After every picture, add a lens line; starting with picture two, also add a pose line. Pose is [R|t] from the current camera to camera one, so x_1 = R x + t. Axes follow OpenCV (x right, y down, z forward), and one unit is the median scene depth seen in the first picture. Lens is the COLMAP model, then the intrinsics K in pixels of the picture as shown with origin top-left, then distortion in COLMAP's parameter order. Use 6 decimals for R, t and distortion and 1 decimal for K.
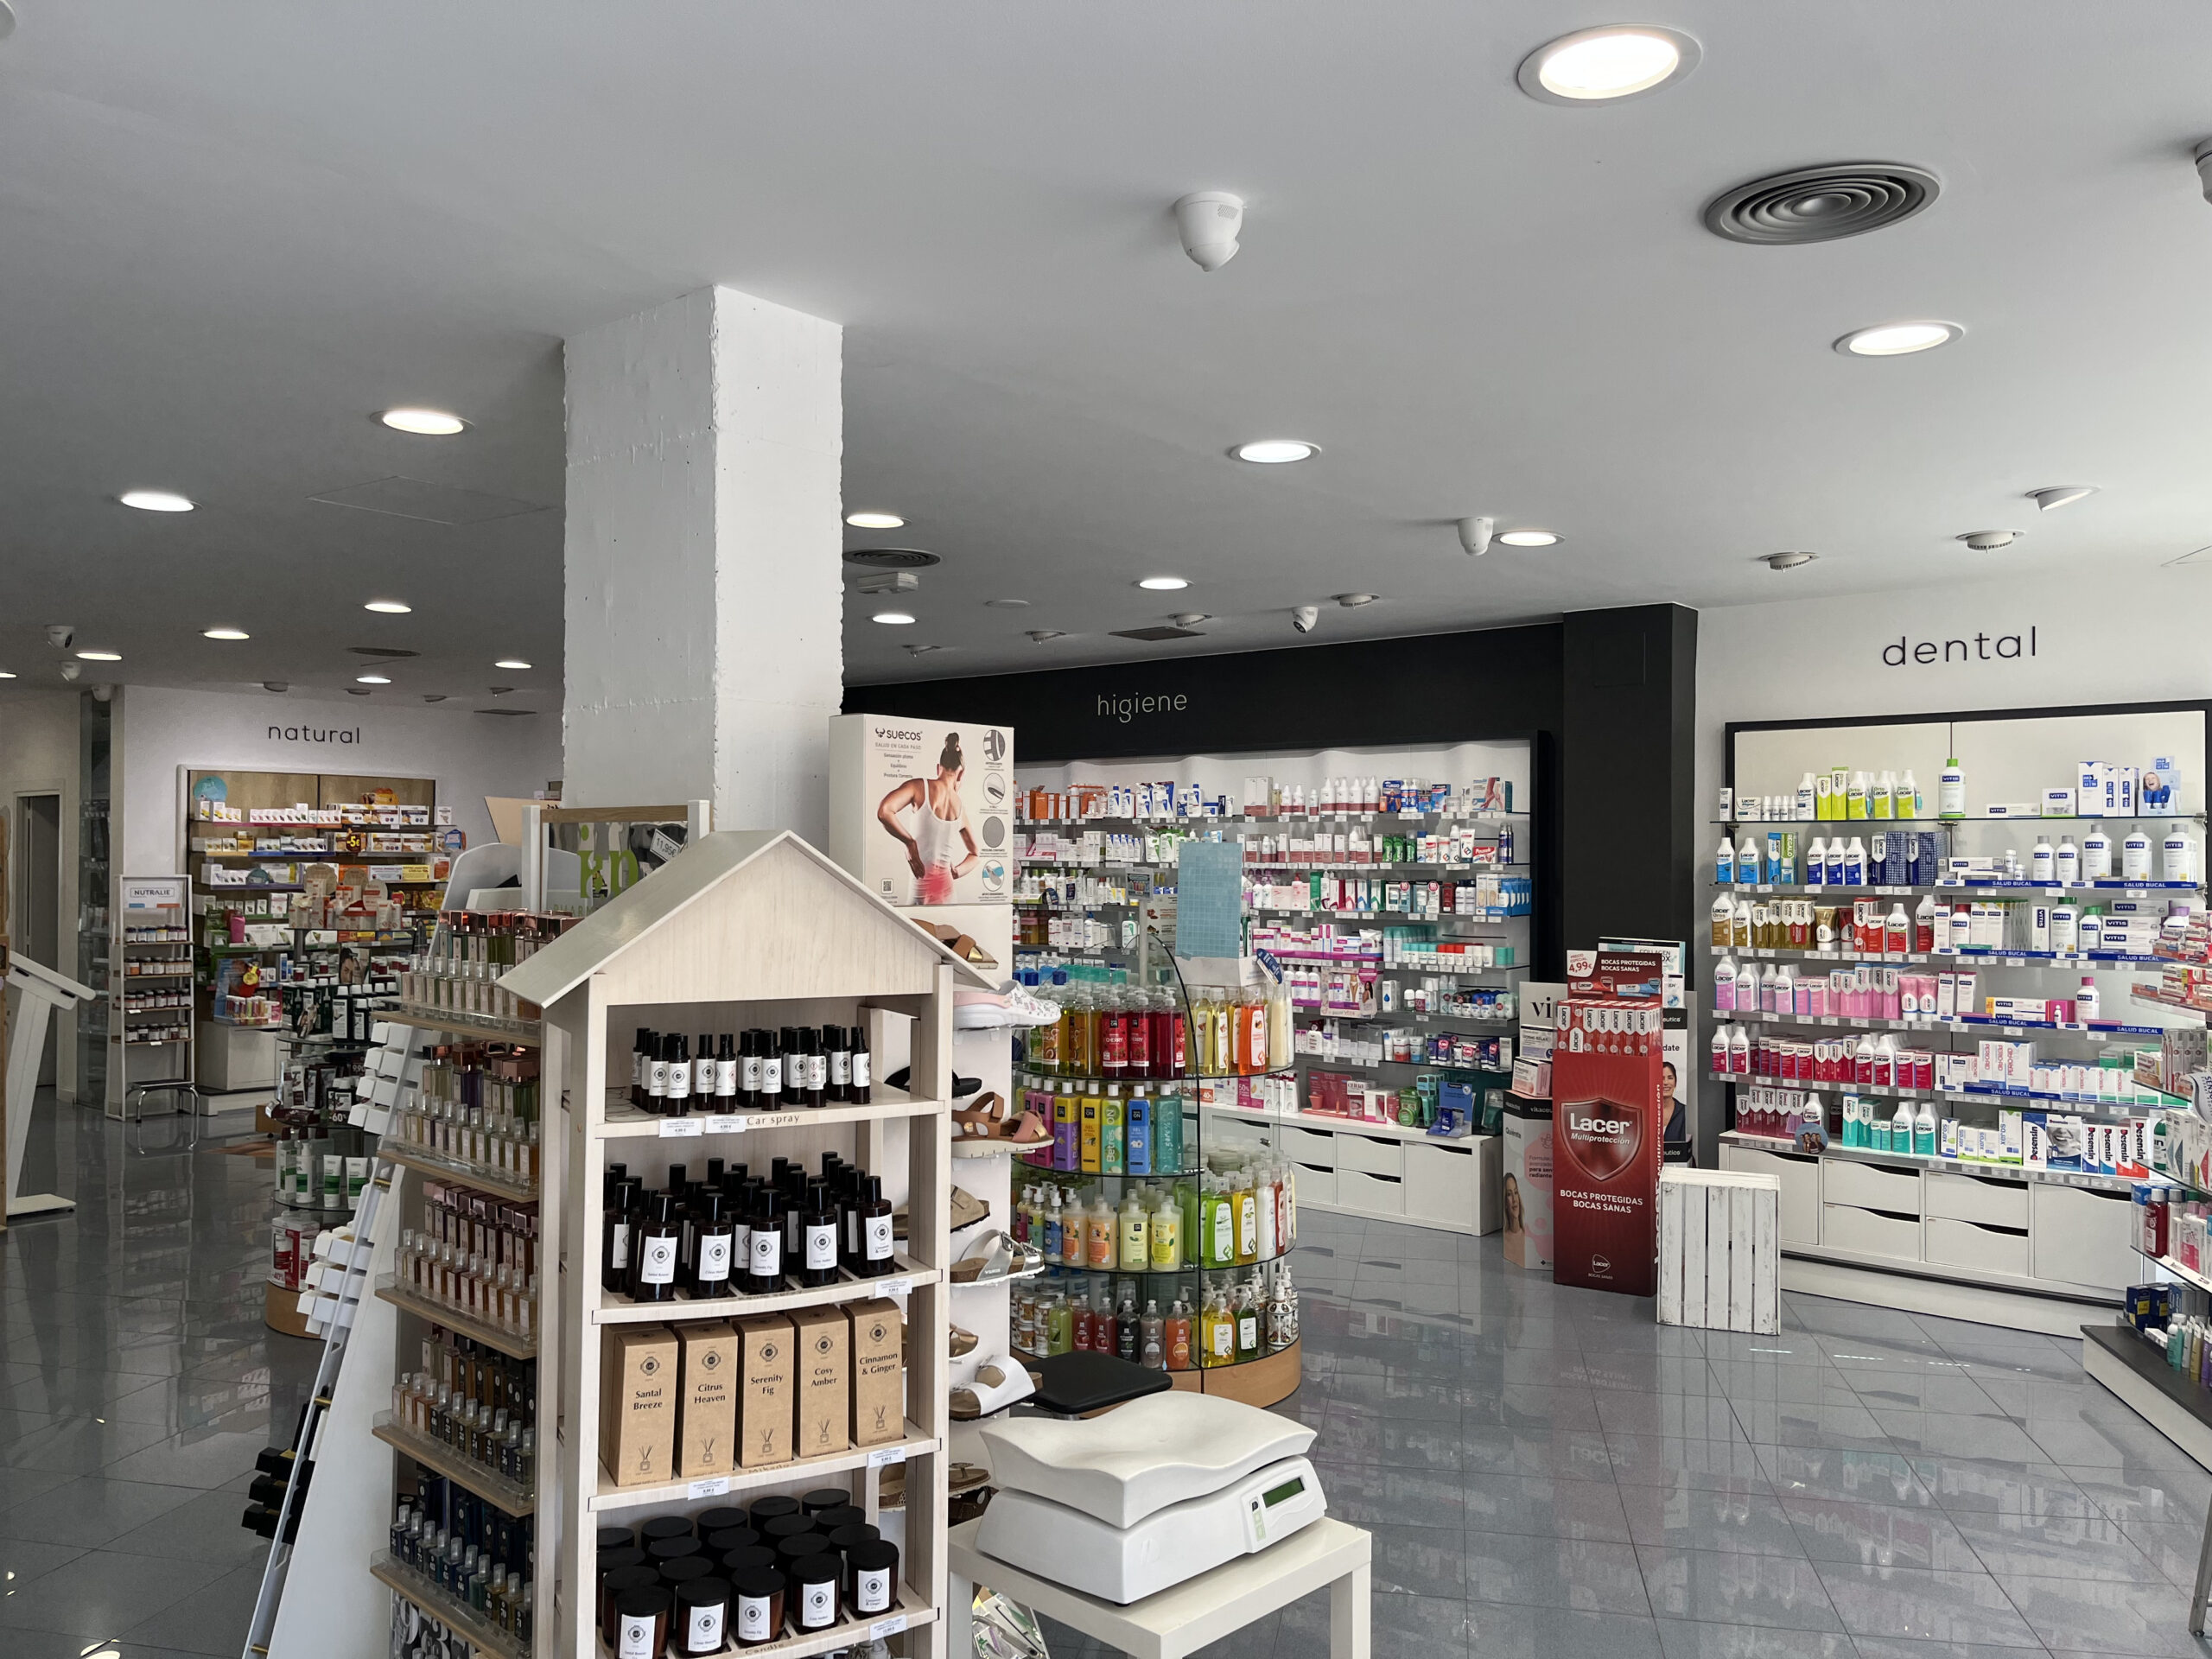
lens RADIAL K [[1668.0, 0, 1099.5], [0, 1668.0, 835.1], [0, 0, 1]] dist [0.065437, -0.072532]
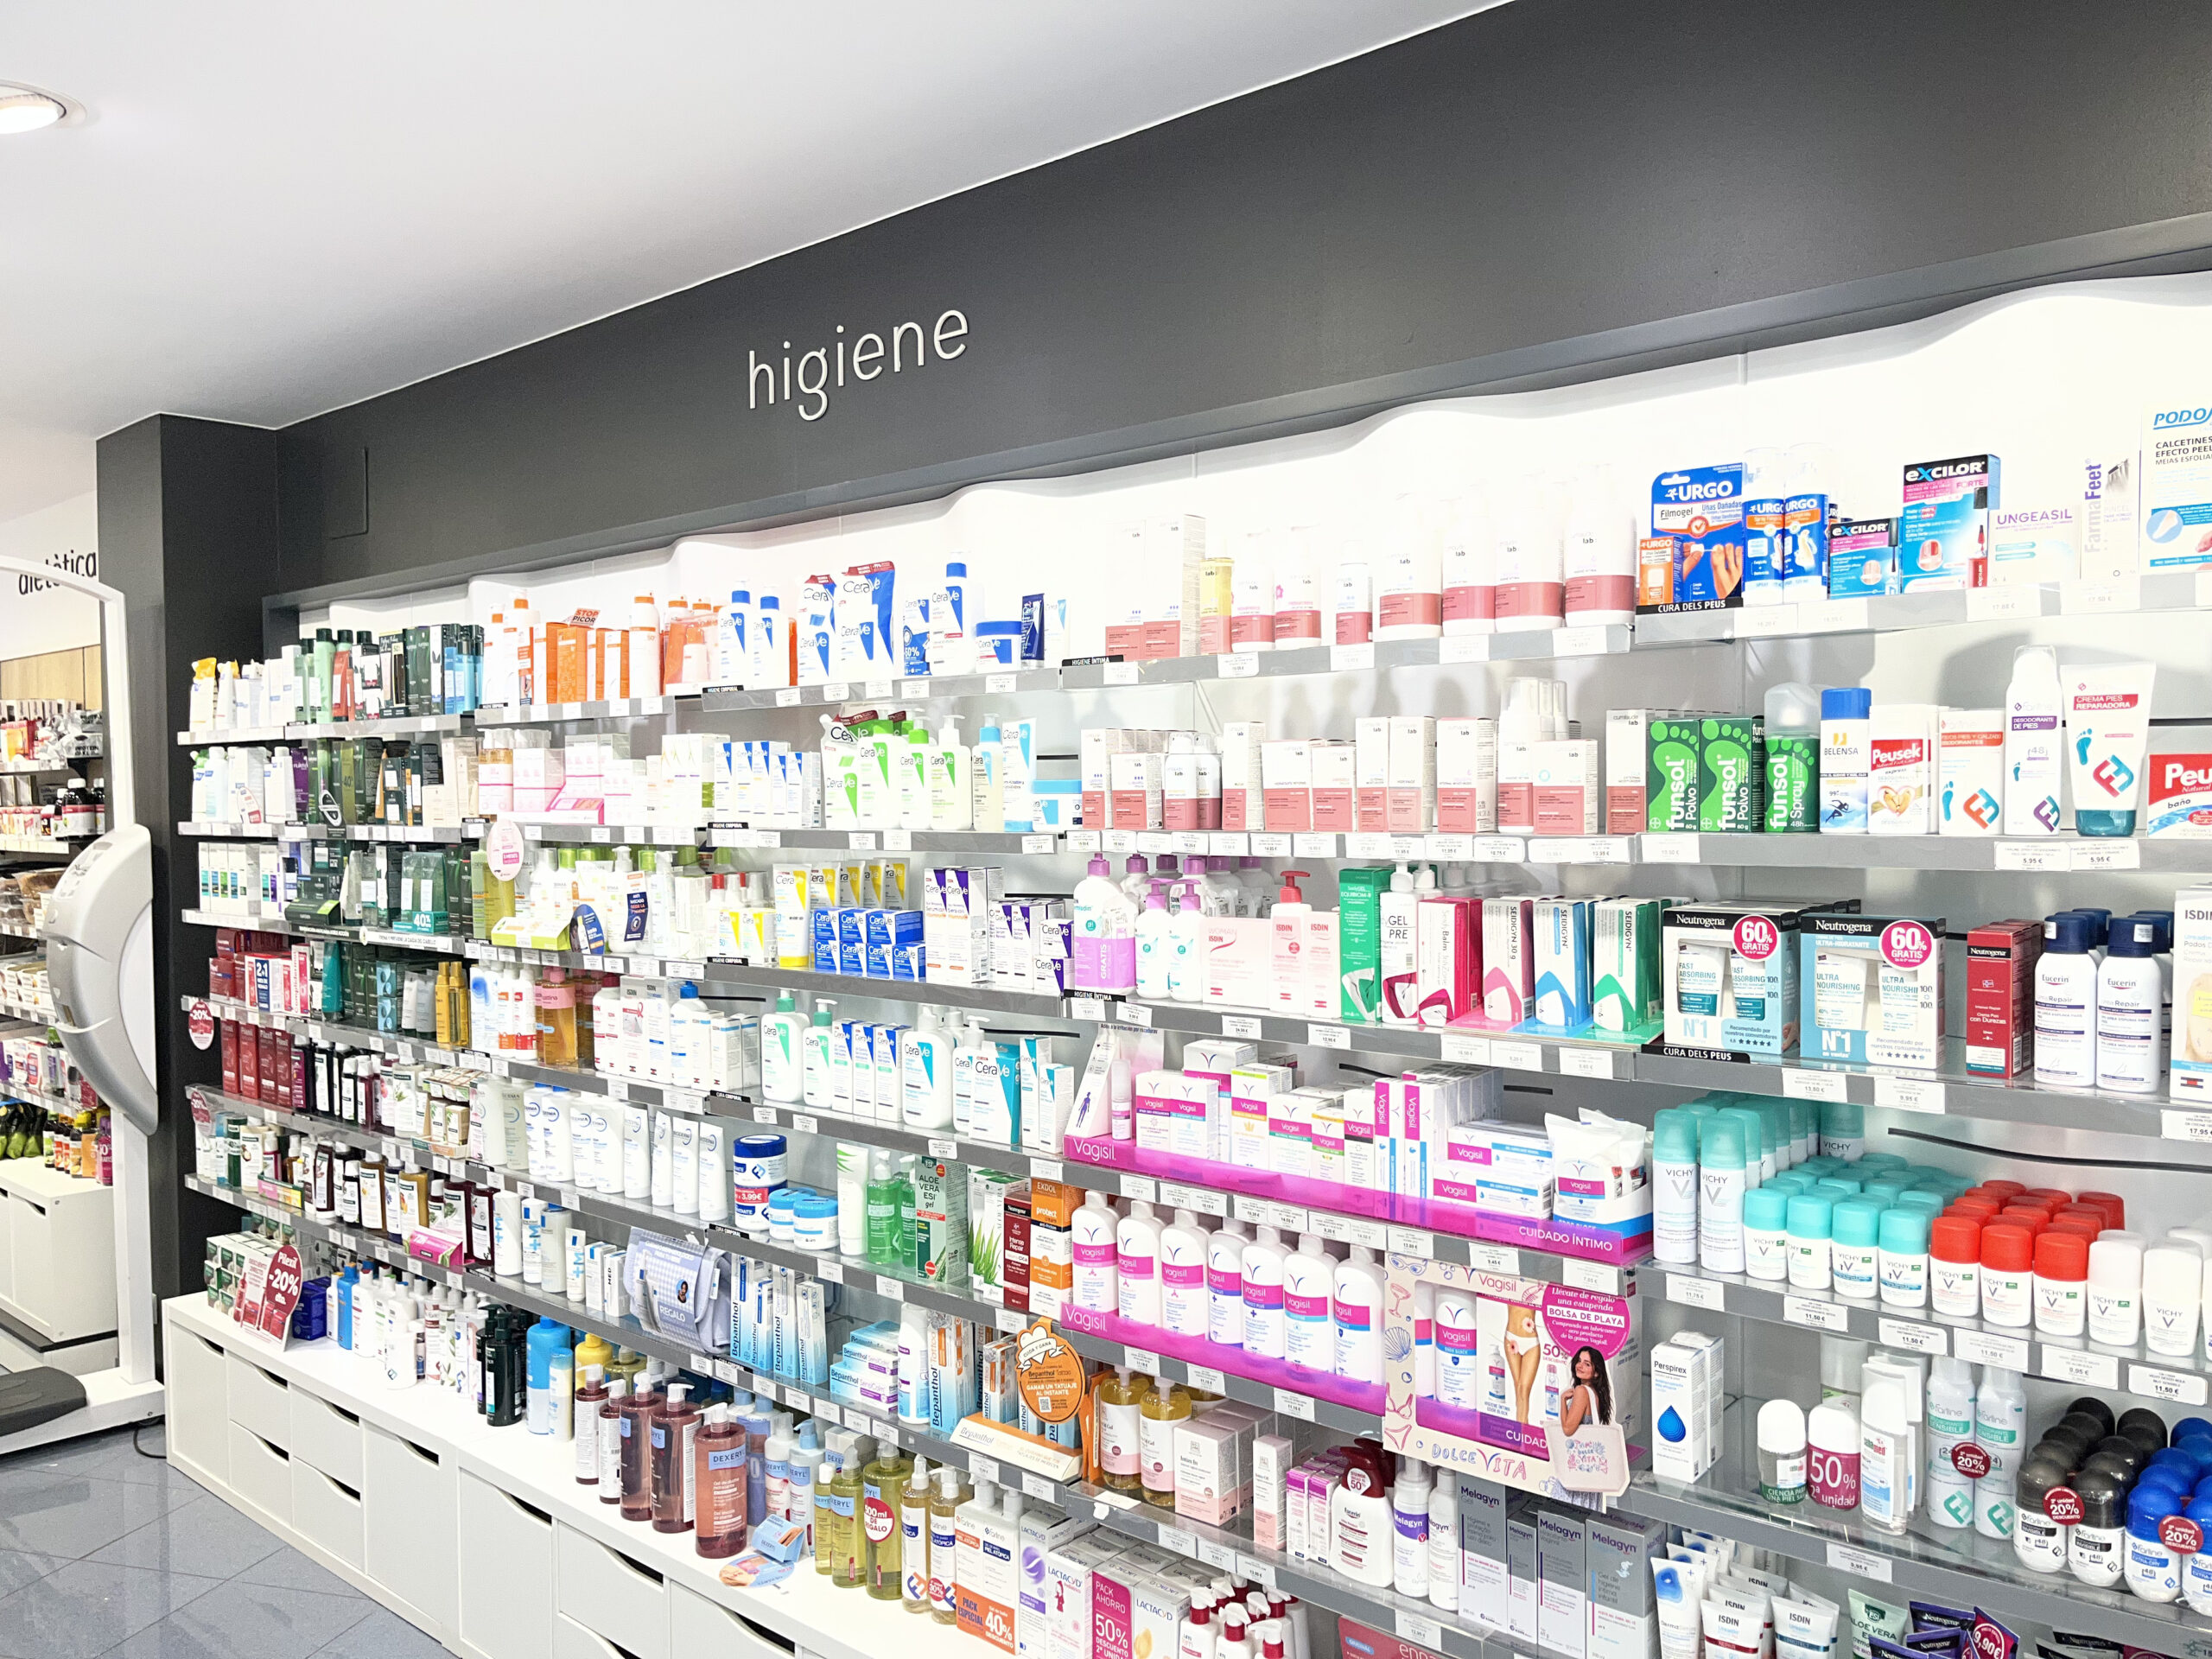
lens RADIAL K [[1668.0, 0, 1099.5], [0, 1668.0, 835.1], [0, 0, 1]] dist [0.065437, -0.072532]
pose [[0.998940, -0.005786, -0.045672, 0.105418], [0.007169, 0.999519, 0.030171, 0.009336], [0.045475, -0.030466, 0.998501, 0.774979]]
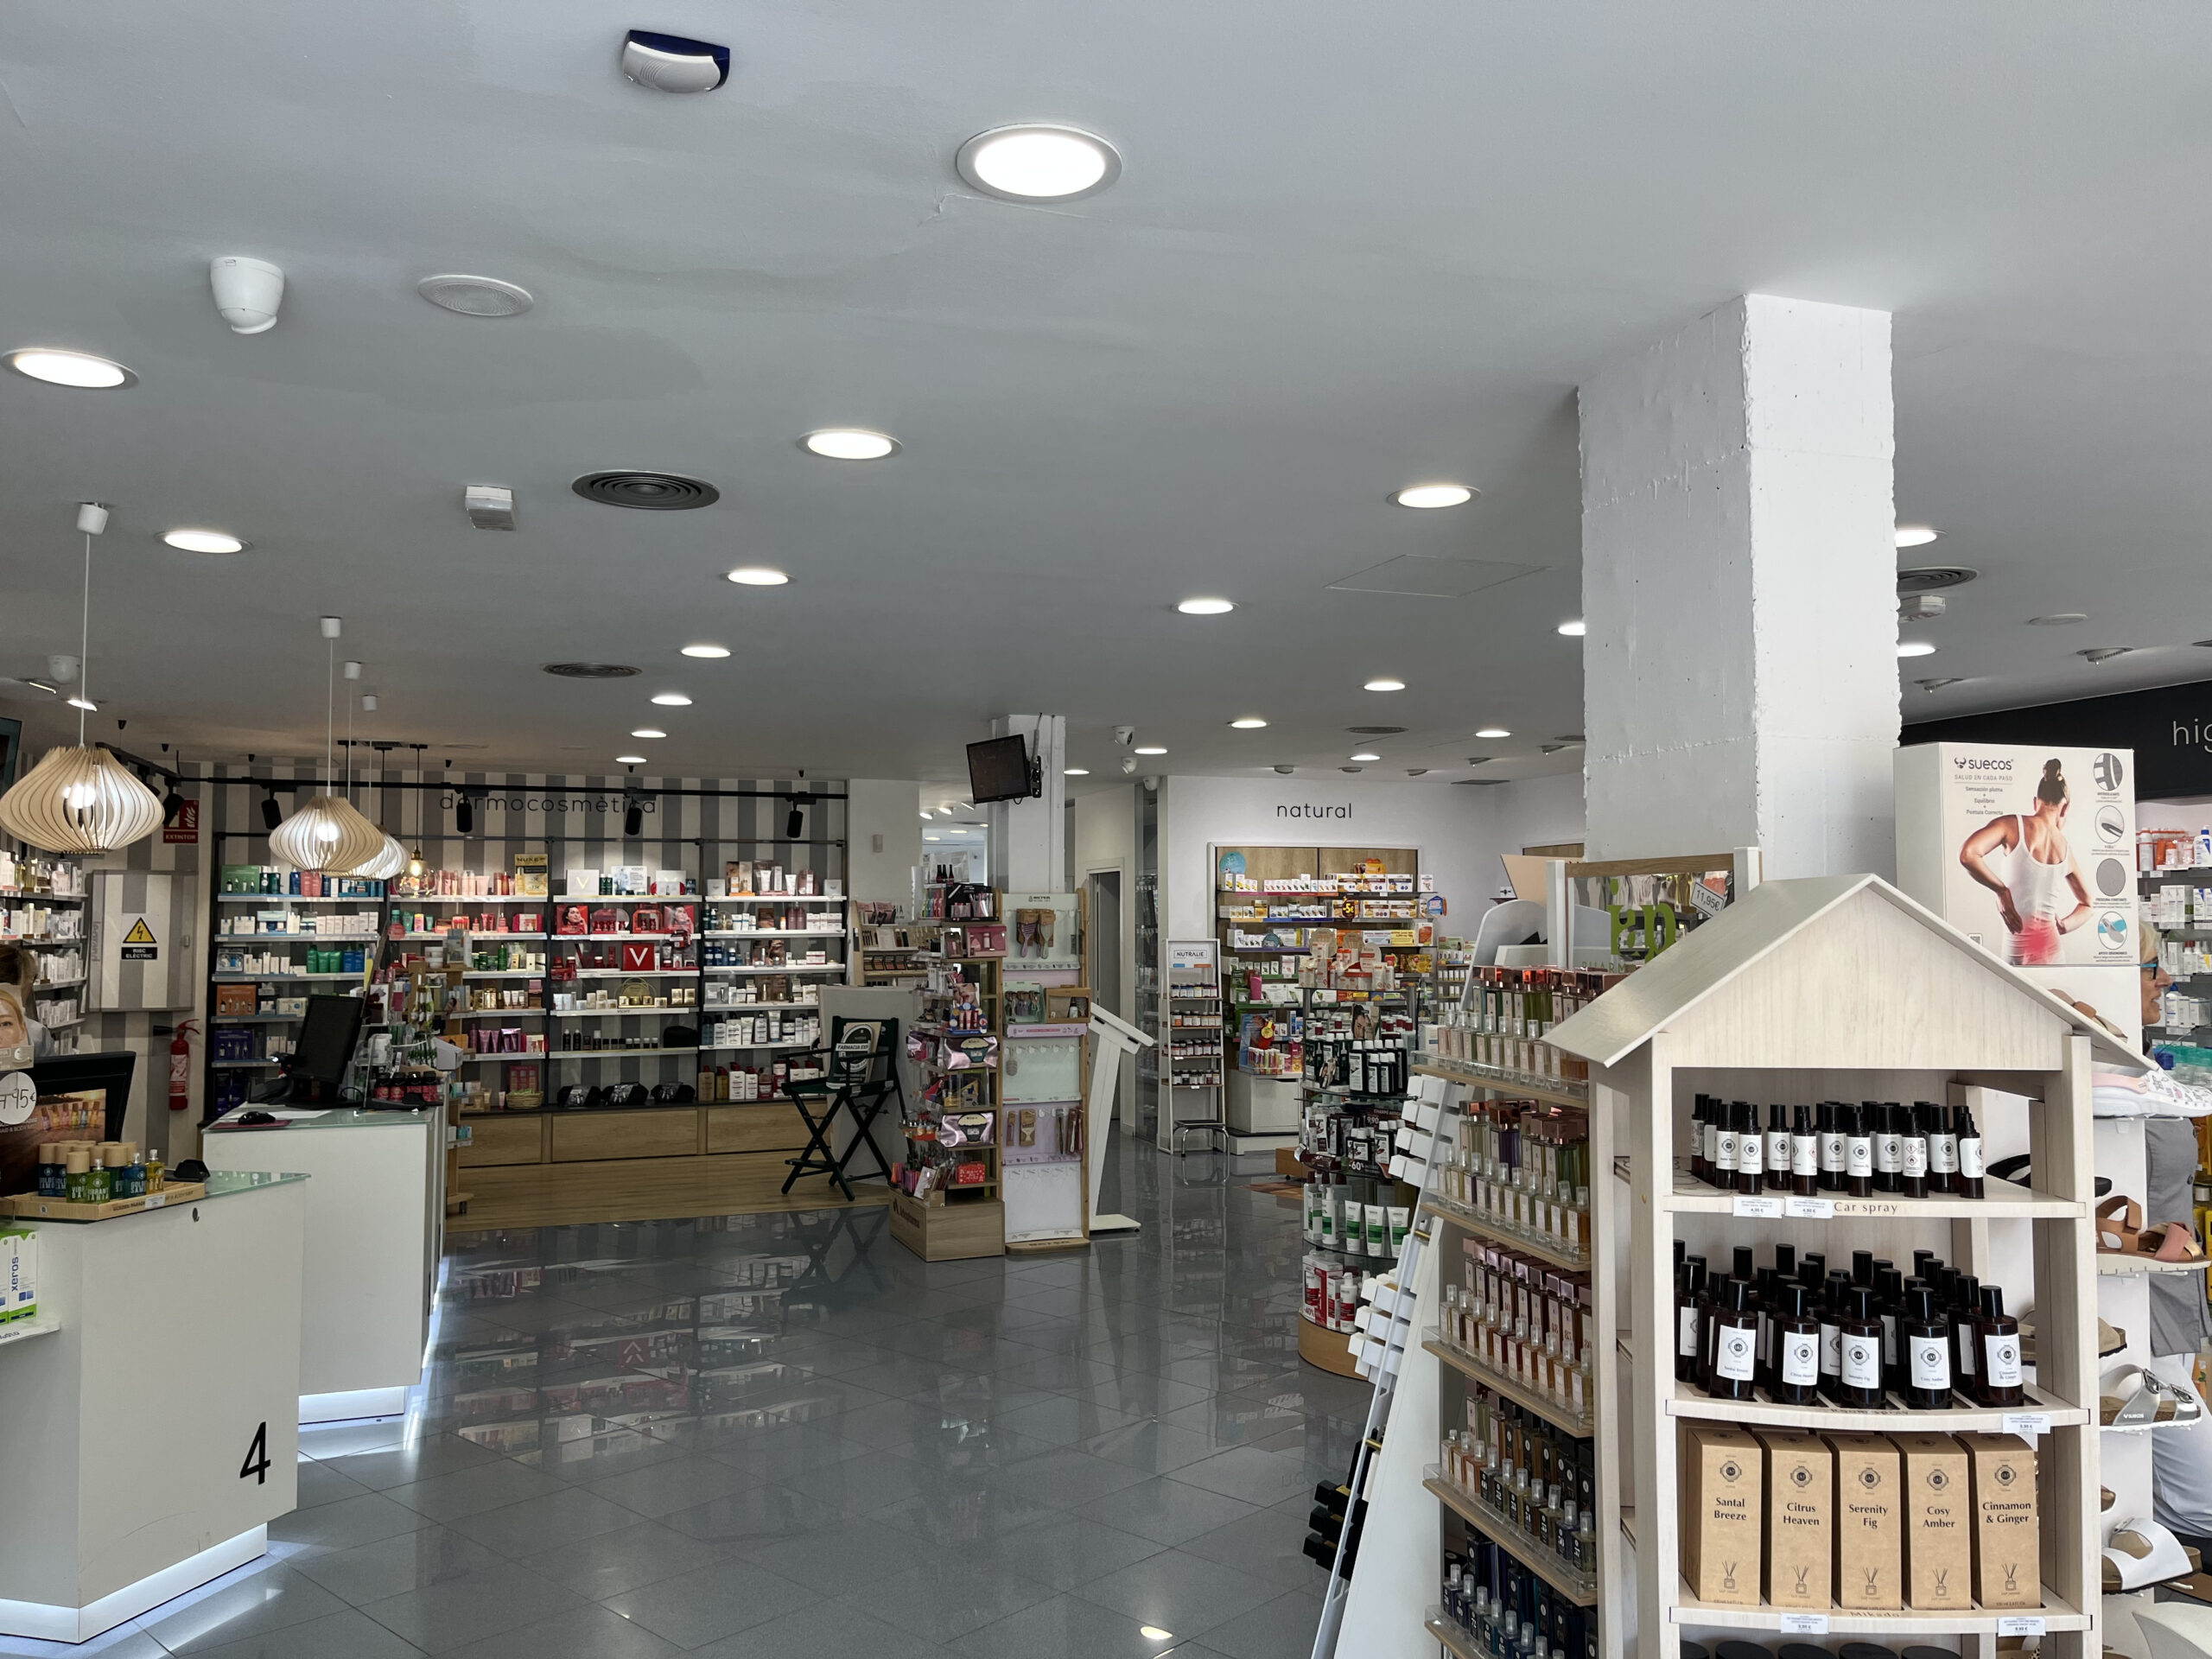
lens RADIAL K [[1659.5, 0, 1124.2], [0, 1659.5, 829.6], [0, 0, 1]] dist [0.063638, -0.070410]
pose [[0.856760, -0.036414, -0.514429, -0.022528], [0.013771, 0.998764, -0.047763, 0.003233], [0.515532, 0.033837, 0.856202, 0.015552]]
